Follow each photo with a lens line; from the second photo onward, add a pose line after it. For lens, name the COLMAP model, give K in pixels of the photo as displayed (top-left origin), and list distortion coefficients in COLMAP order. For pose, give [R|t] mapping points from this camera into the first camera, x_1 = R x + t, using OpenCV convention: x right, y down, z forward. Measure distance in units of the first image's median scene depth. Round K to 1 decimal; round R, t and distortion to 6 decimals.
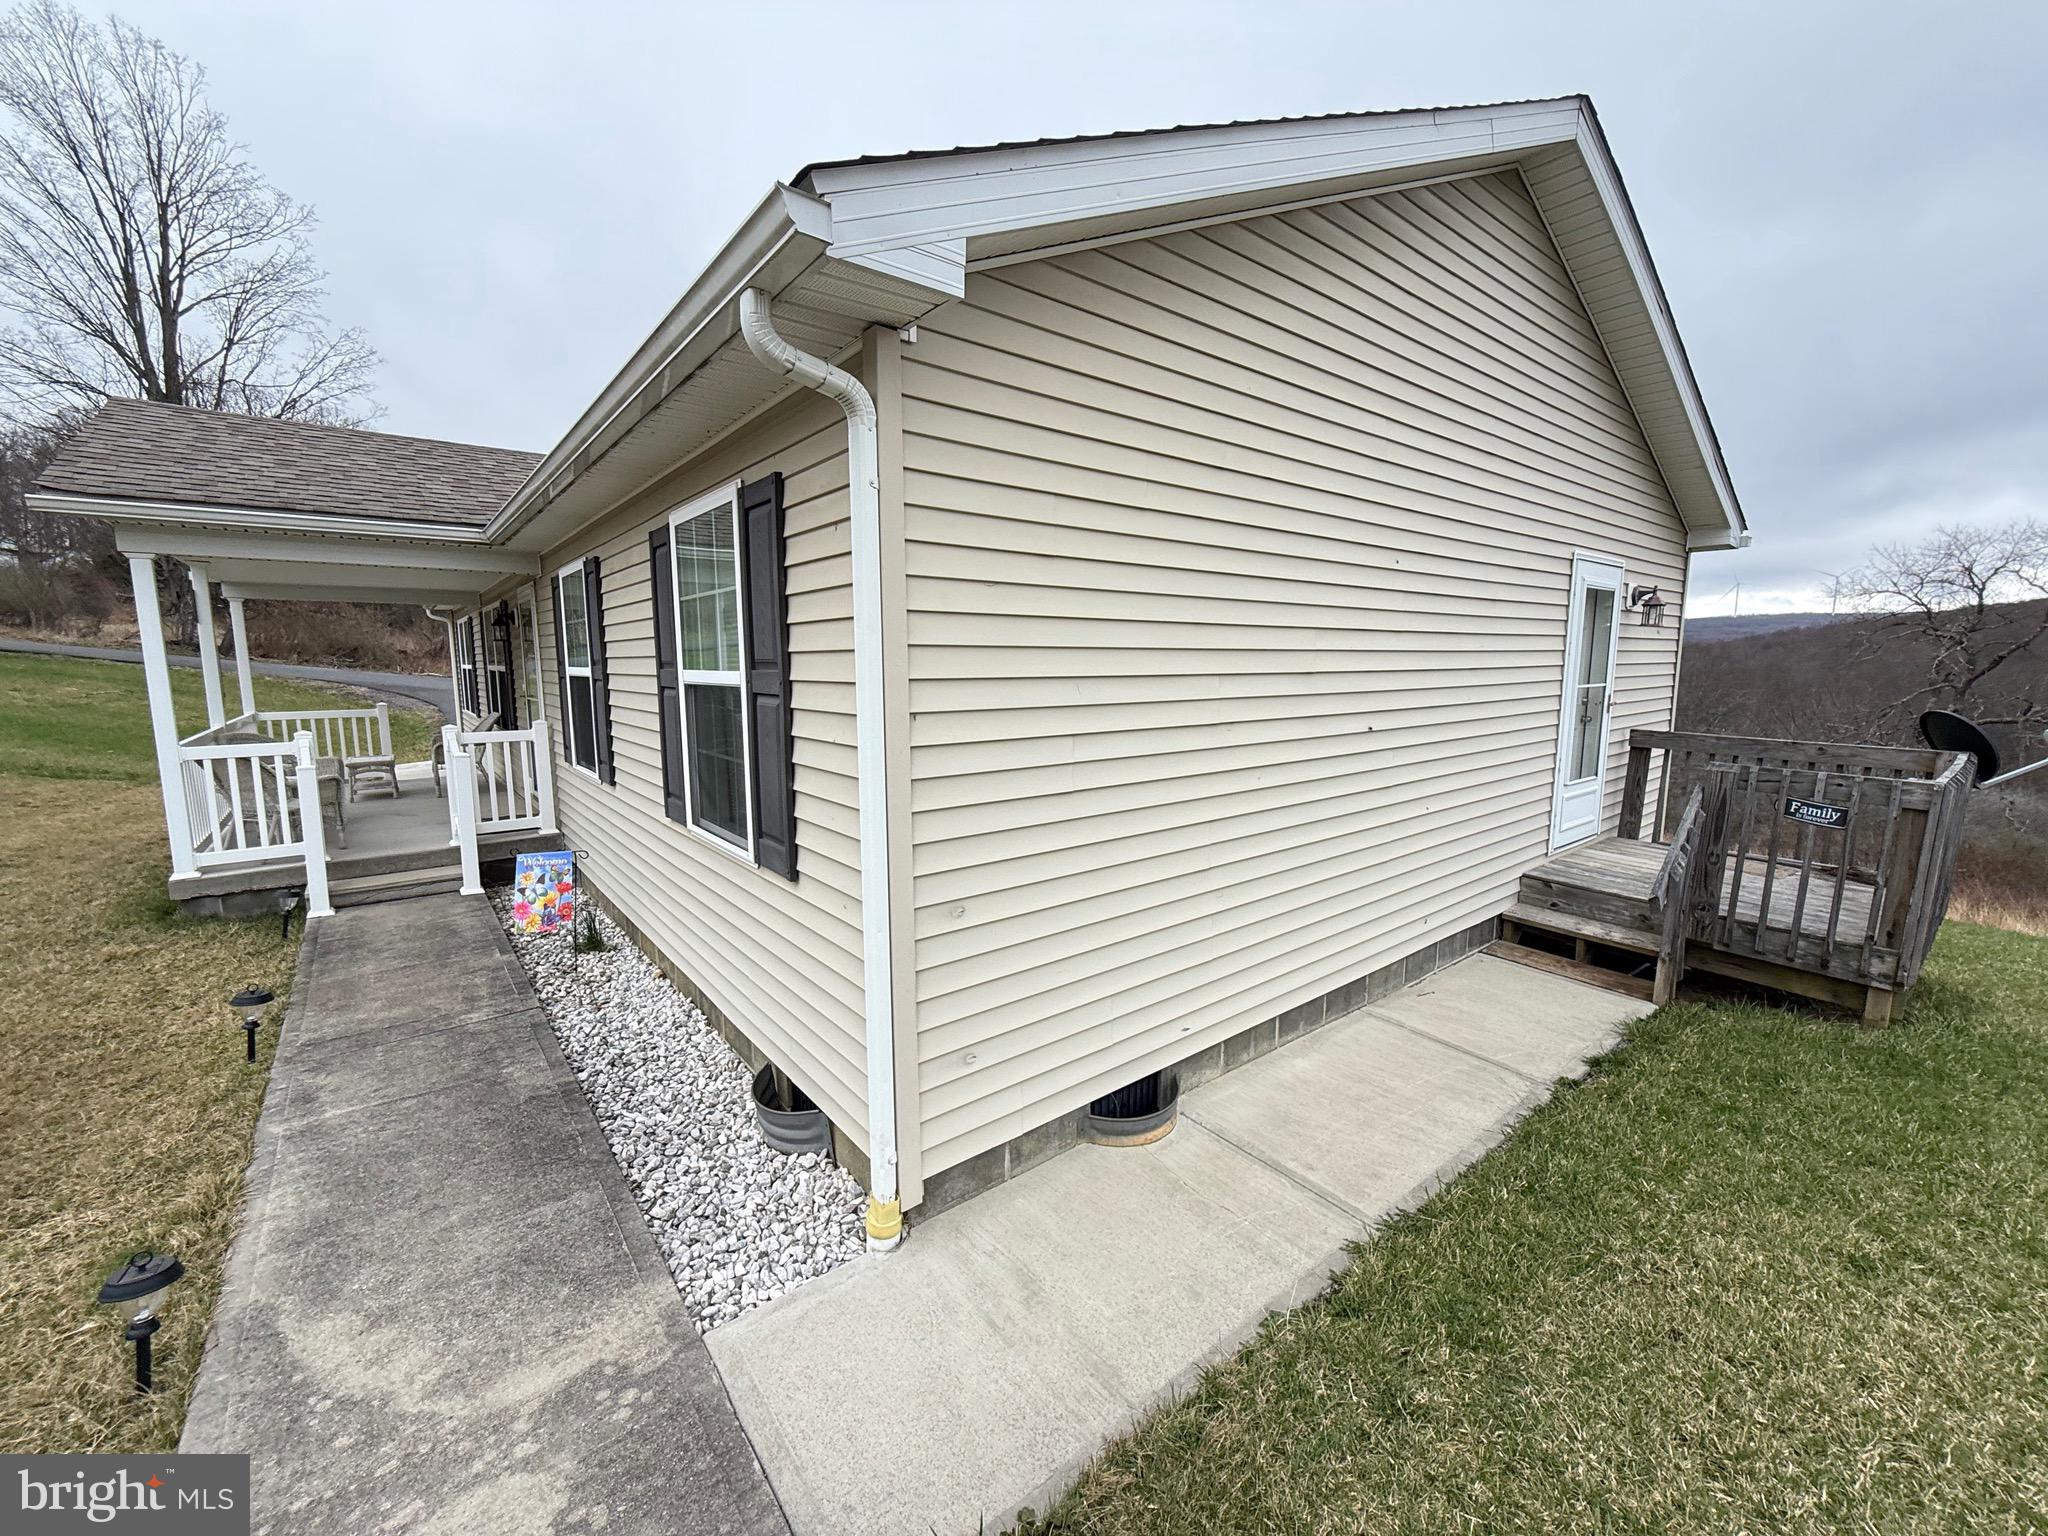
lens RADIAL K [[813.0, 0, 1023.5], [0, 813.0, 771.9], [0, 0, 1]] dist [-0.001663, 0.000379]
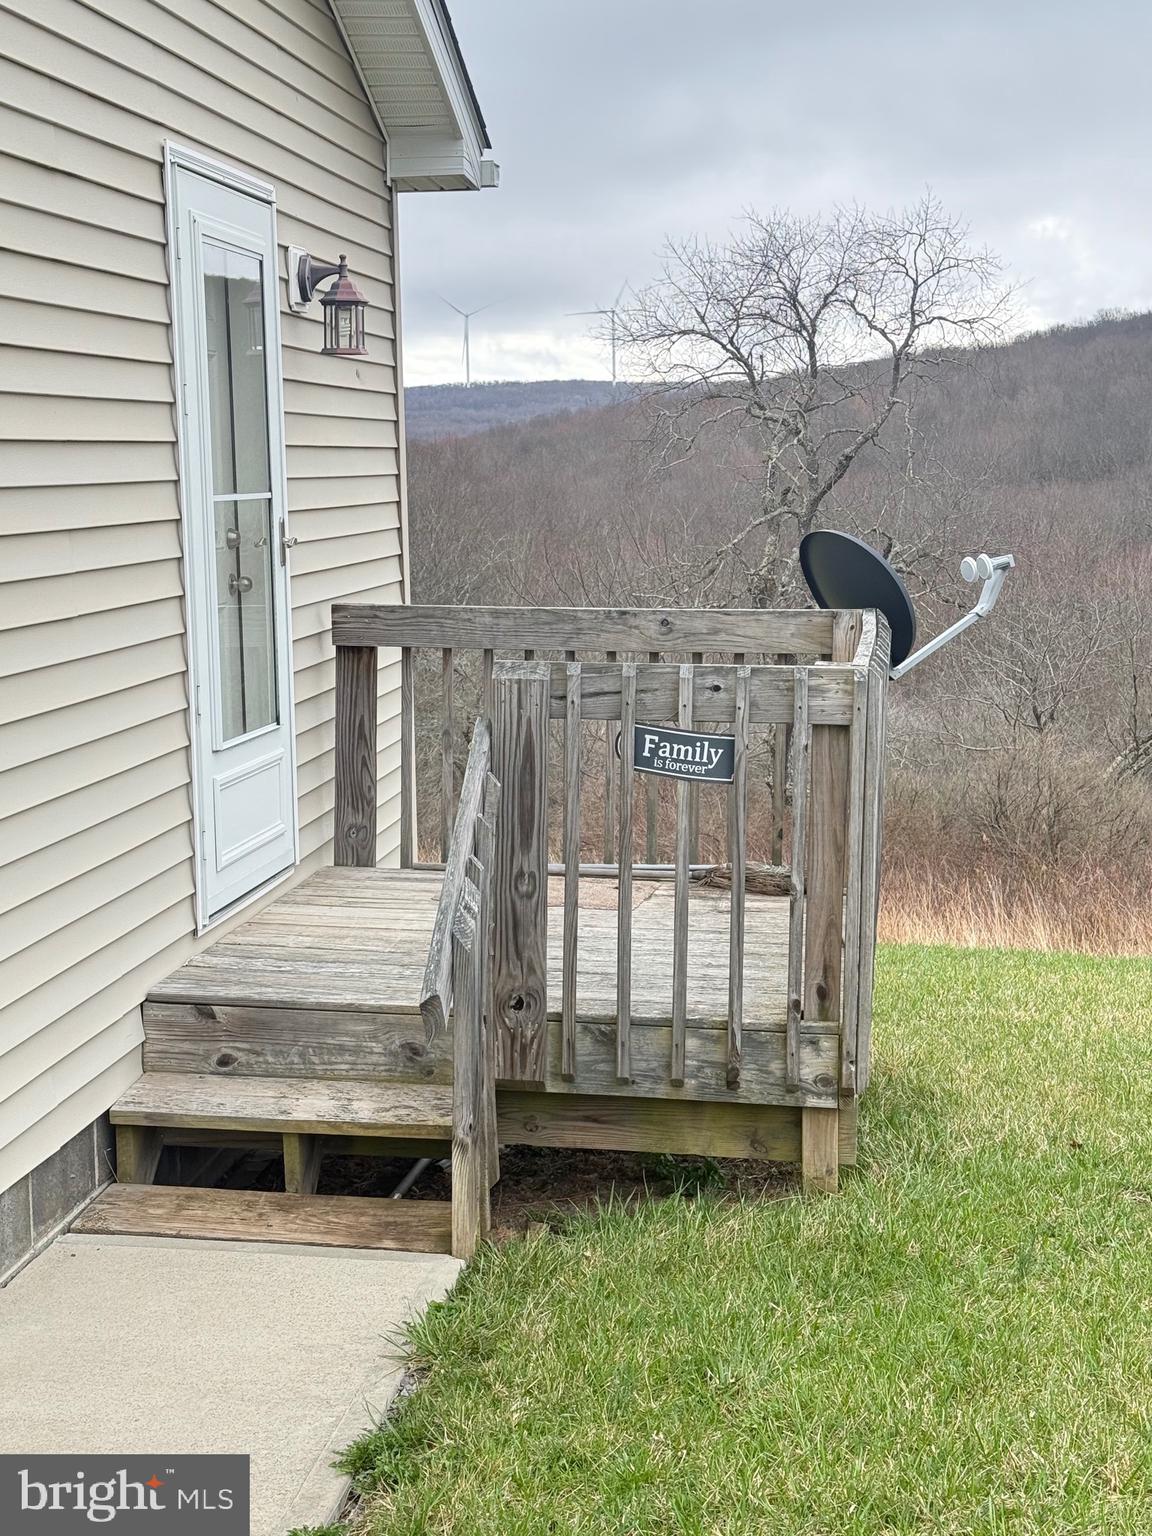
lens RADIAL K [[2227.2, 0, 576.3], [0, 2227.2, 766.9], [0, 0, 1]] dist [0.097221, 0.000000]
pose [[0.726980, -0.099159, 0.679461, 0.073476], [0.106769, 0.993807, 0.030798, 0.011190], [-0.678307, 0.050156, 0.733065, 0.112203]]
